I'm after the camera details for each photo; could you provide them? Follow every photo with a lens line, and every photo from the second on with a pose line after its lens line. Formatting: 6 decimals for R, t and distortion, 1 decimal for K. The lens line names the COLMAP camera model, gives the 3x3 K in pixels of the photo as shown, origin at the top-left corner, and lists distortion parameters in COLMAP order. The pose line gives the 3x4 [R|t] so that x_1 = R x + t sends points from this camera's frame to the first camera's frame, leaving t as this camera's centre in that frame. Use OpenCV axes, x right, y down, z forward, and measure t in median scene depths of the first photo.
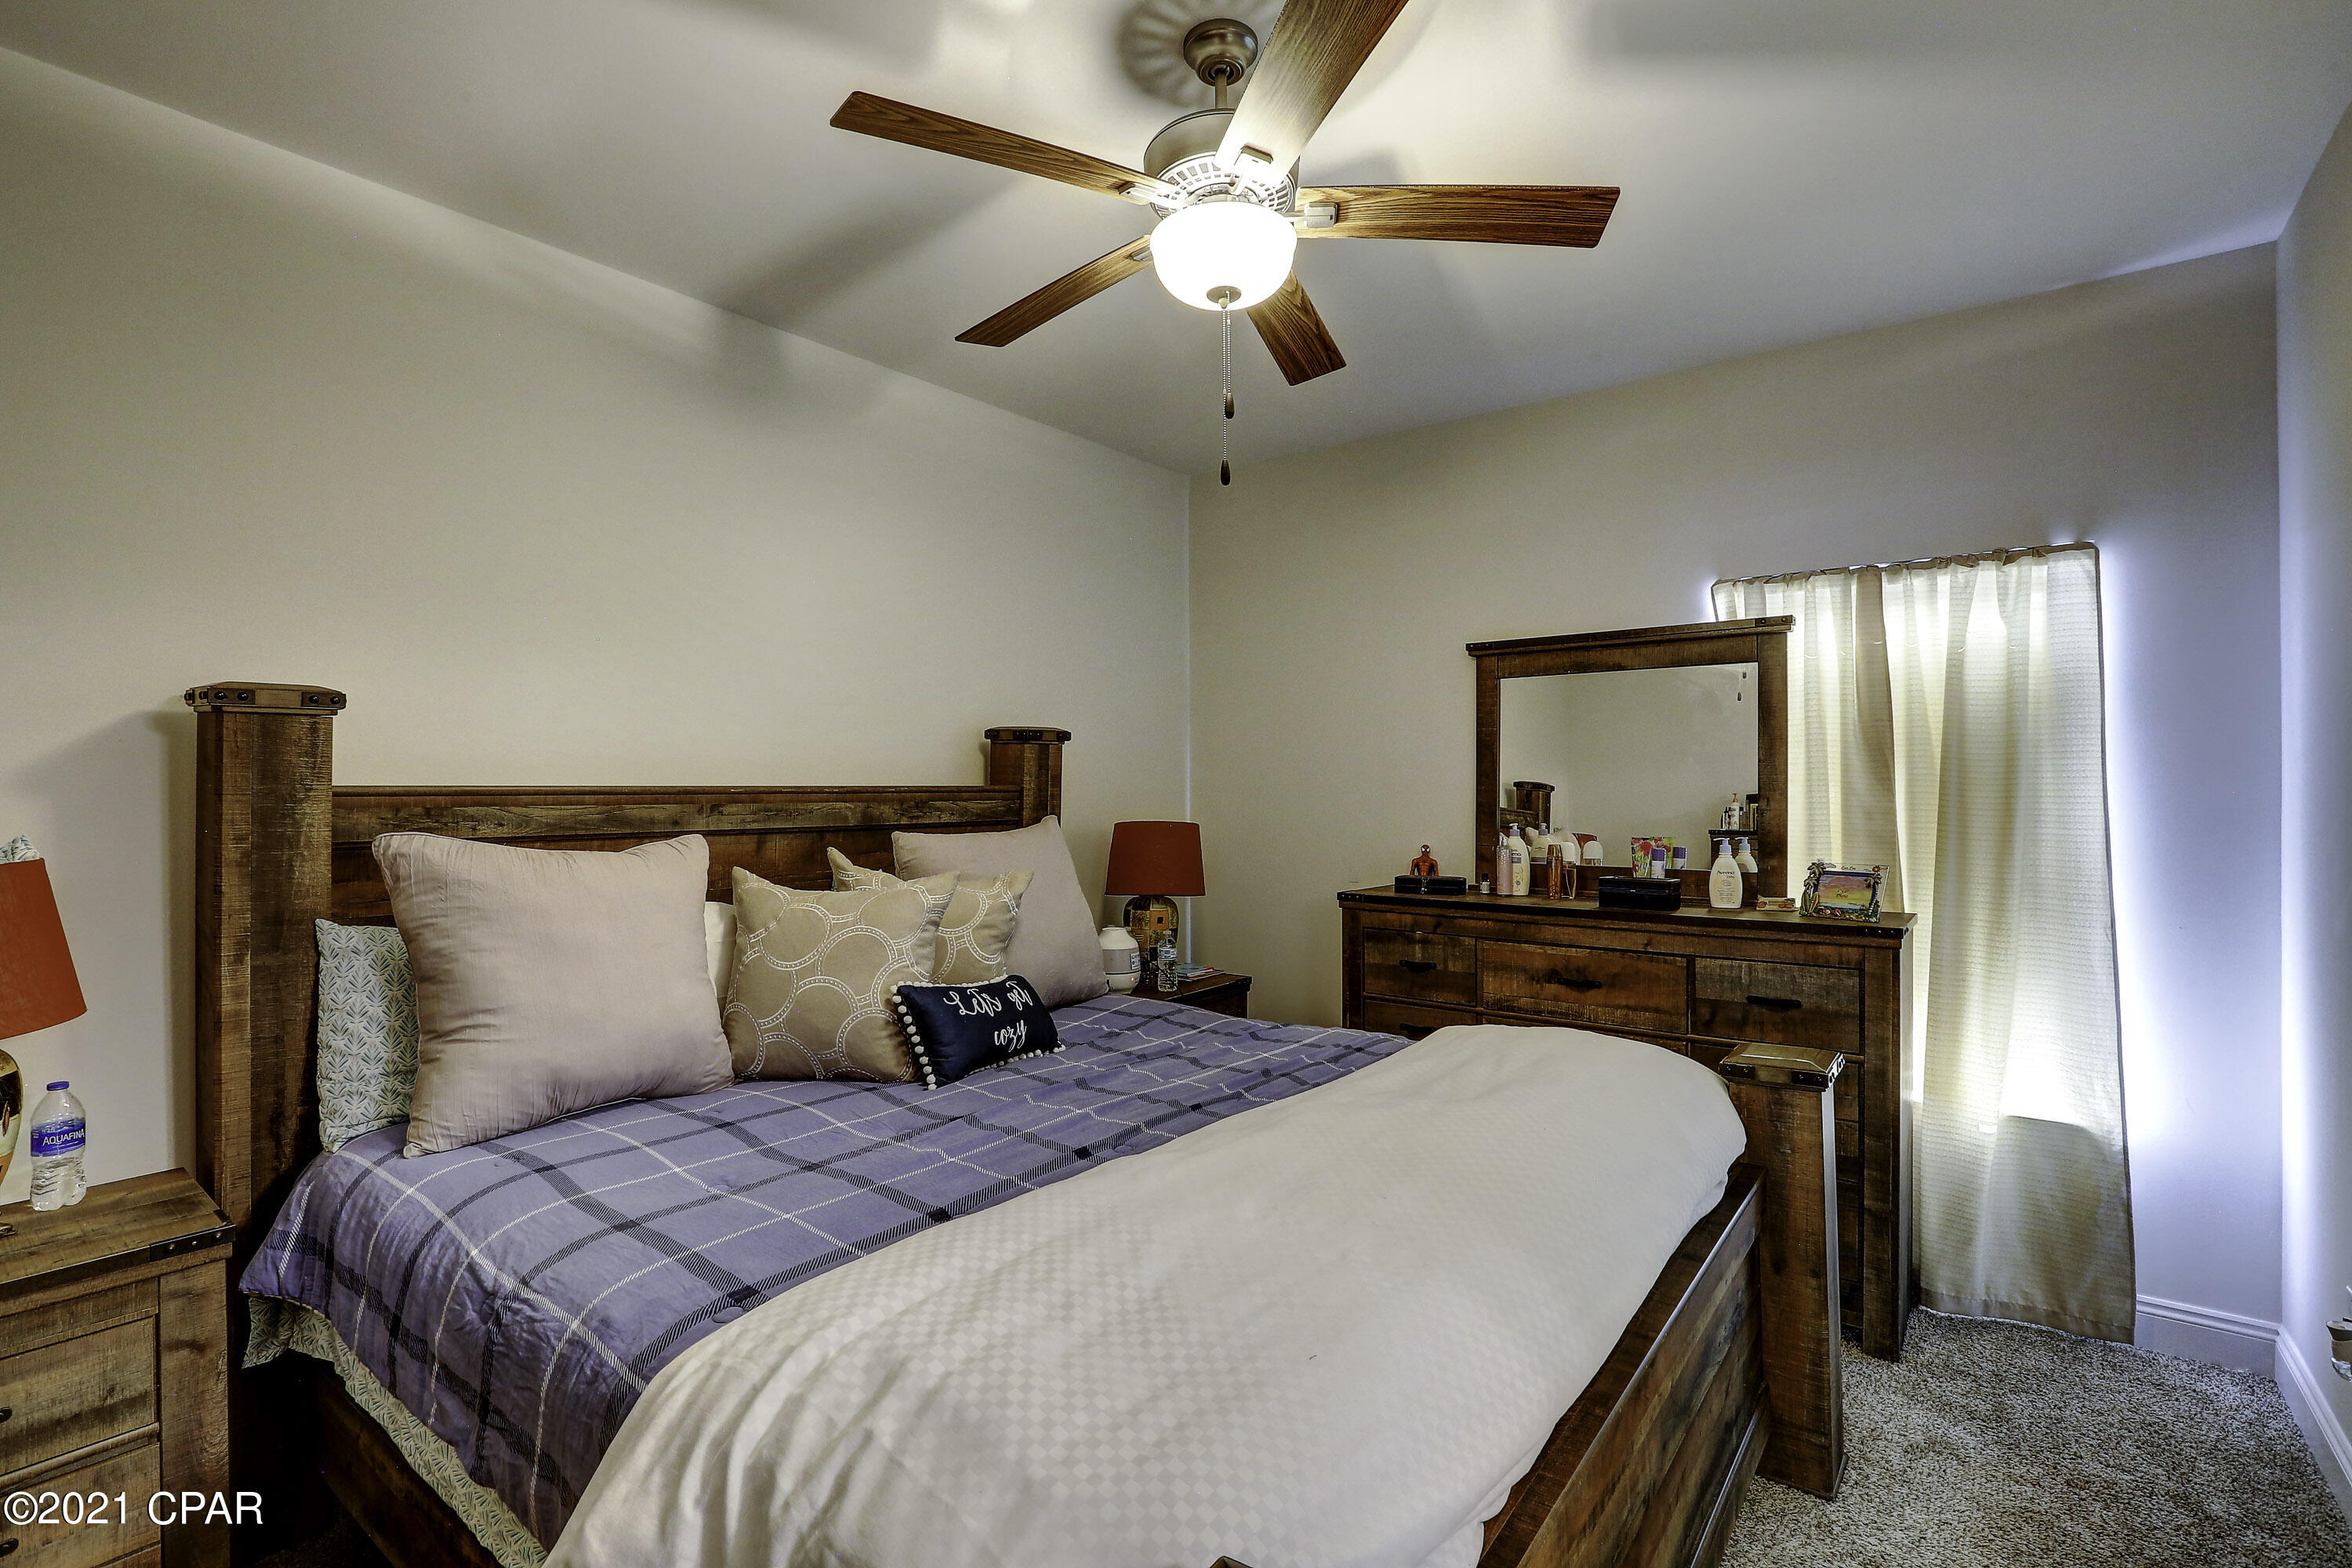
lens RADIAL K [[1076.9, 0, 1176.0], [0, 1076.9, 784.0], [0, 0, 1]] dist [-0.056263, 0.020995]
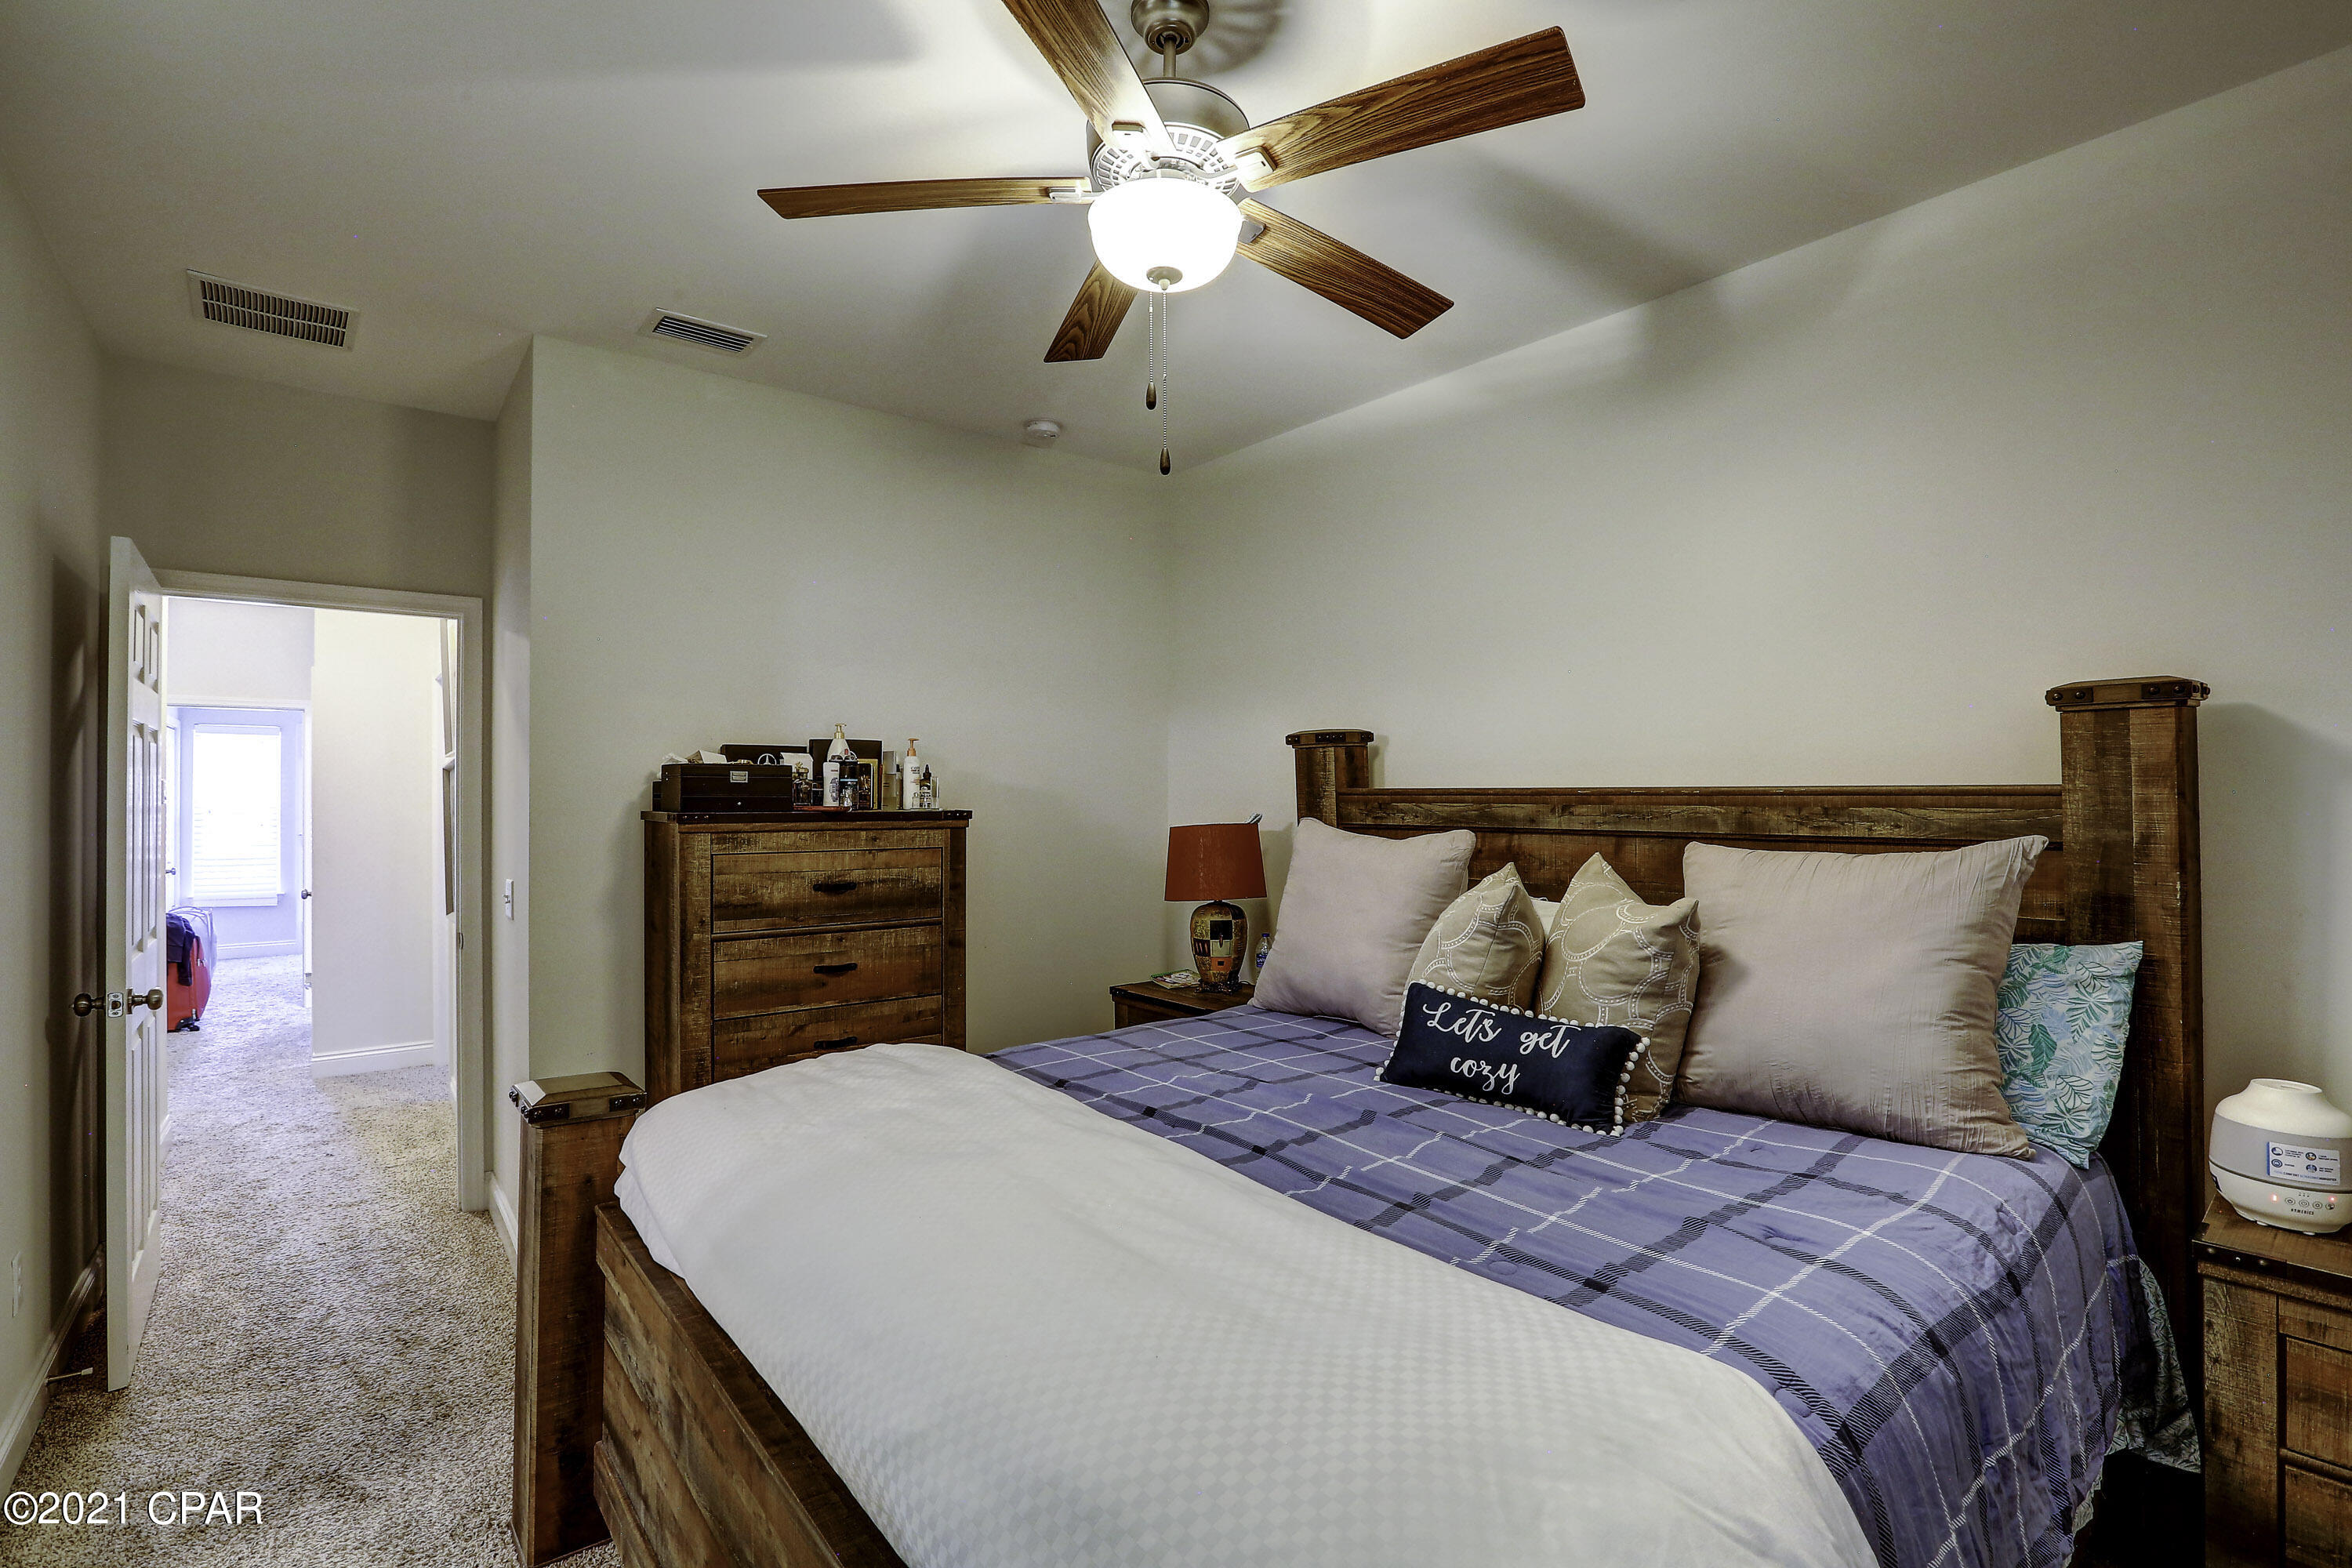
lens RADIAL K [[1076.9, 0, 1176.0], [0, 1076.9, 784.0], [0, 0, 1]] dist [-0.056263, 0.020995]
pose [[-0.233275, -0.005340, -0.972396, 0.684270], [0.006931, 0.999950, -0.007154, 0.003229], [0.972386, -0.008408, -0.233227, 0.872016]]
